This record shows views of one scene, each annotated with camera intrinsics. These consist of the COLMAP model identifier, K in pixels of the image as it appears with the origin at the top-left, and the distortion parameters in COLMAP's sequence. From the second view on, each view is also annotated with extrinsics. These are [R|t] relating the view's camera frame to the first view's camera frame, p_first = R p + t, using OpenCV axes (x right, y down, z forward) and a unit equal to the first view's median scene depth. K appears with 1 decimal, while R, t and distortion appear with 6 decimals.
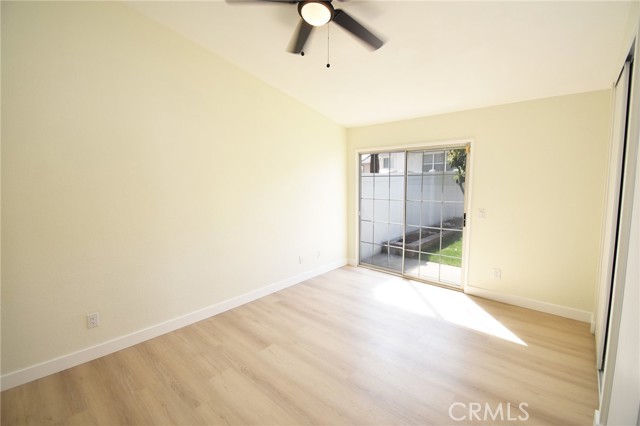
lens RADIAL K [[285.4, 0, 320.0], [0, 285.4, 213.0], [0, 0, 1]] dist [0.028757, -0.028957]
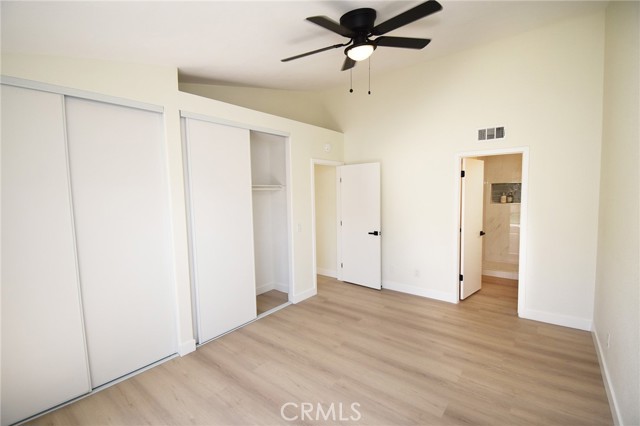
lens RADIAL K [[285.4, 0, 320.0], [0, 285.4, 213.0], [0, 0, 1]] dist [0.028757, -0.028957]
pose [[-0.998101, 0.034127, -0.051281, 0.198820], [0.024859, 0.984857, 0.171574, -0.226110], [0.056360, 0.169974, -0.983836, 1.928367]]
